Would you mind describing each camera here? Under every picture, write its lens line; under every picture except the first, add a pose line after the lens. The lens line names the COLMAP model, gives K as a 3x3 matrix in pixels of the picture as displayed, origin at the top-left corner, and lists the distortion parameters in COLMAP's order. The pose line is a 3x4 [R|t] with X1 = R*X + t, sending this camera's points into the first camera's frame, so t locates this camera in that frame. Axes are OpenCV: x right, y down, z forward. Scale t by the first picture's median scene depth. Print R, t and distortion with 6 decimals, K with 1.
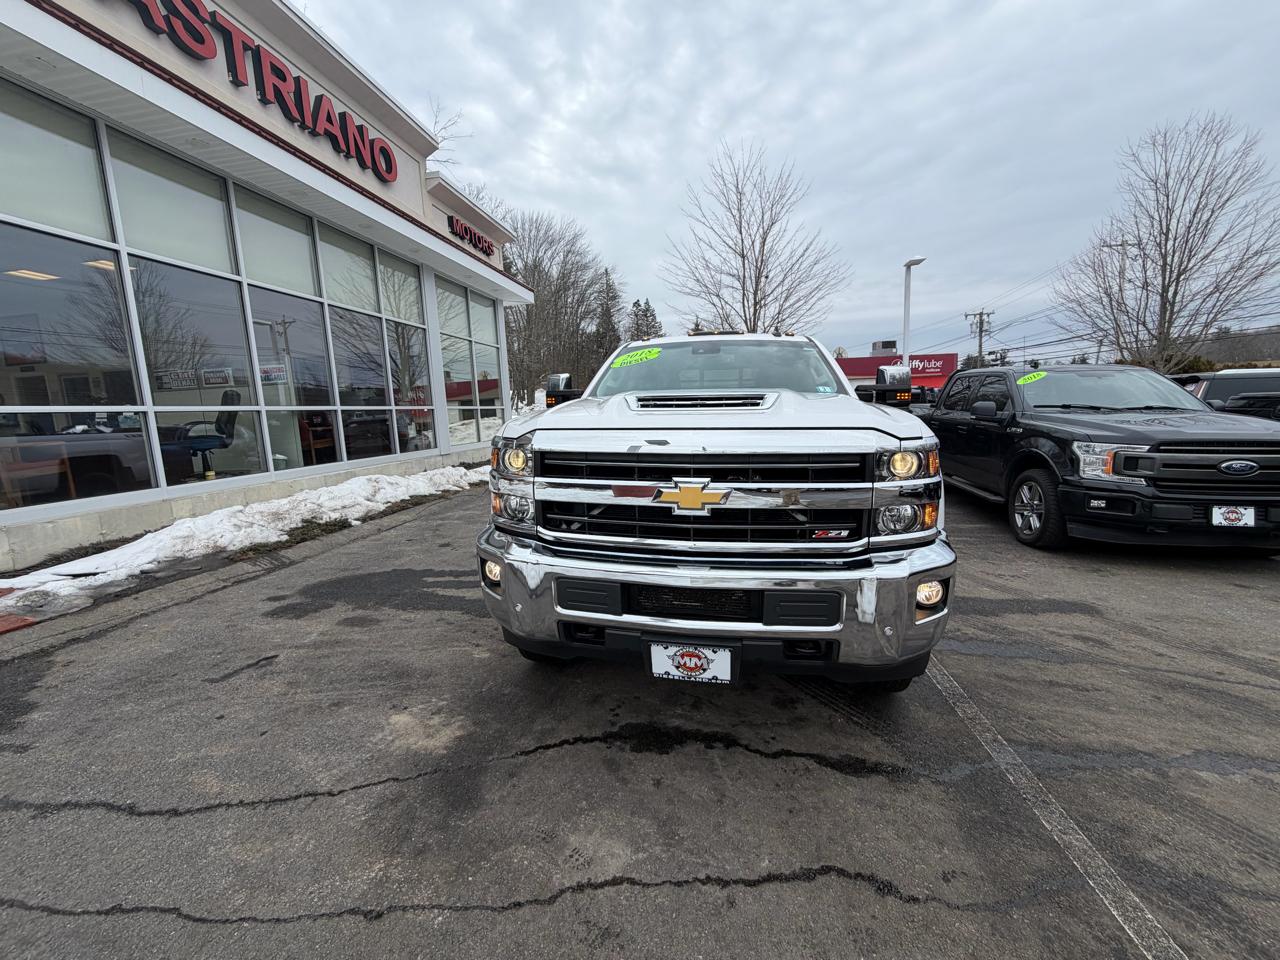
lens RADIAL K [[509.8, 0, 636.2], [0, 509.8, 482.3], [0, 0, 1]] dist [-0.000768, 0.000124]
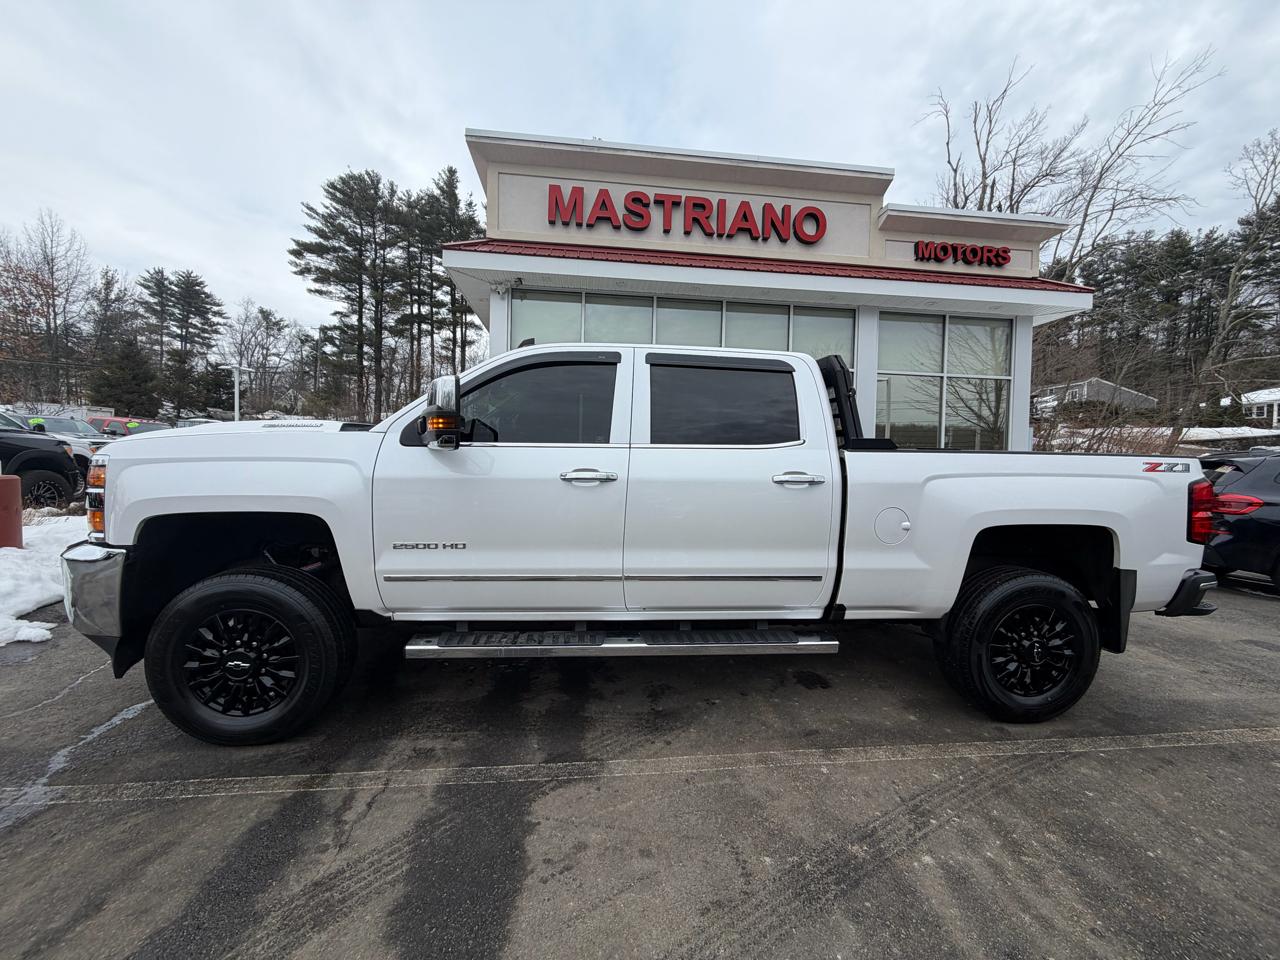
lens RADIAL K [[509.8, 0, 636.2], [0, 509.8, 482.3], [0, 0, 1]] dist [-0.000768, 0.000124]
pose [[0.282224, 0.078529, -0.956129, 1.101564], [-0.171597, 0.984703, 0.030225, -0.146041], [0.943877, 0.155539, 0.291382, 0.981119]]
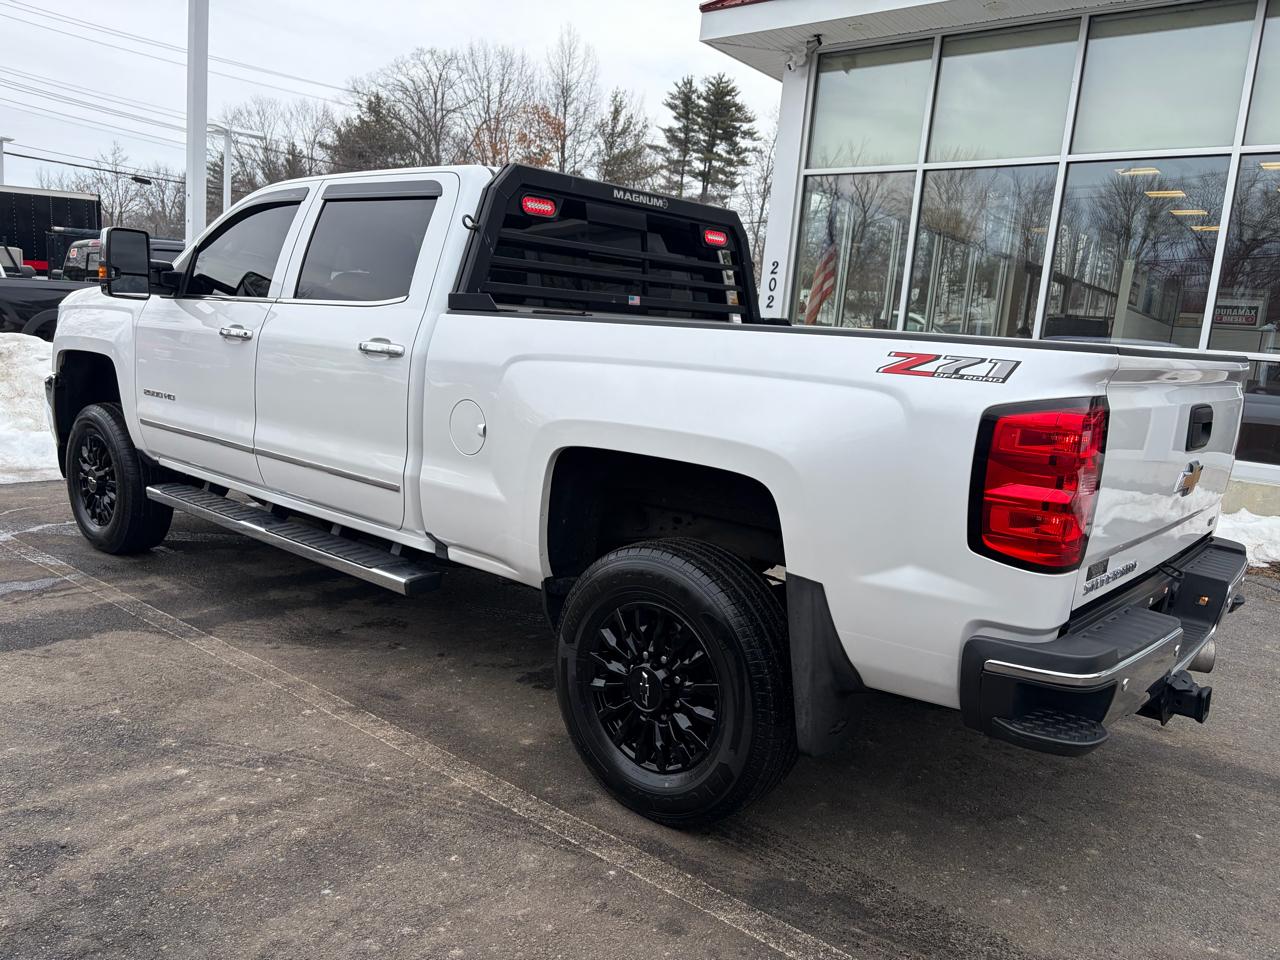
lens RADIAL K [[966.4, 0, 637.6], [0, 966.4, 486.1], [0, 0, 1]] dist [0.038645, -0.034766]
pose [[-0.495238, 0.127202, -0.859394, 1.223693], [-0.187516, 0.950254, 0.248709, -0.325044], [0.848279, 0.284320, -0.446749, 2.076357]]
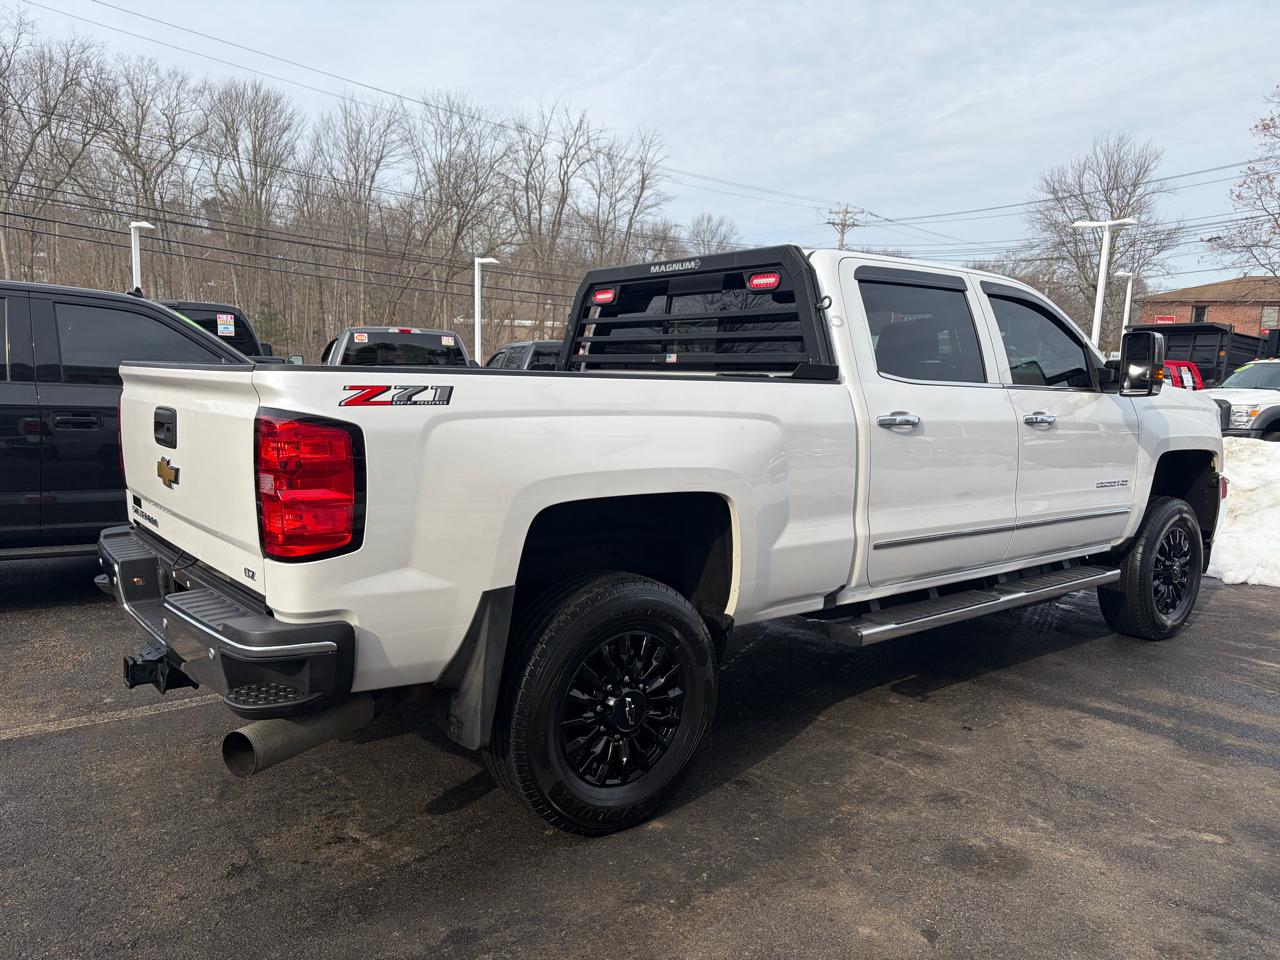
lens RADIAL K [[966.8, 0, 645.3], [0, 966.8, 475.2], [0, 0, 1]] dist [0.054636, -0.062768]
pose [[-0.756511, -0.070524, 0.650167, -0.508123], [0.086843, 0.974531, 0.206754, -0.361128], [-0.648190, 0.212874, -0.731119, 2.454663]]
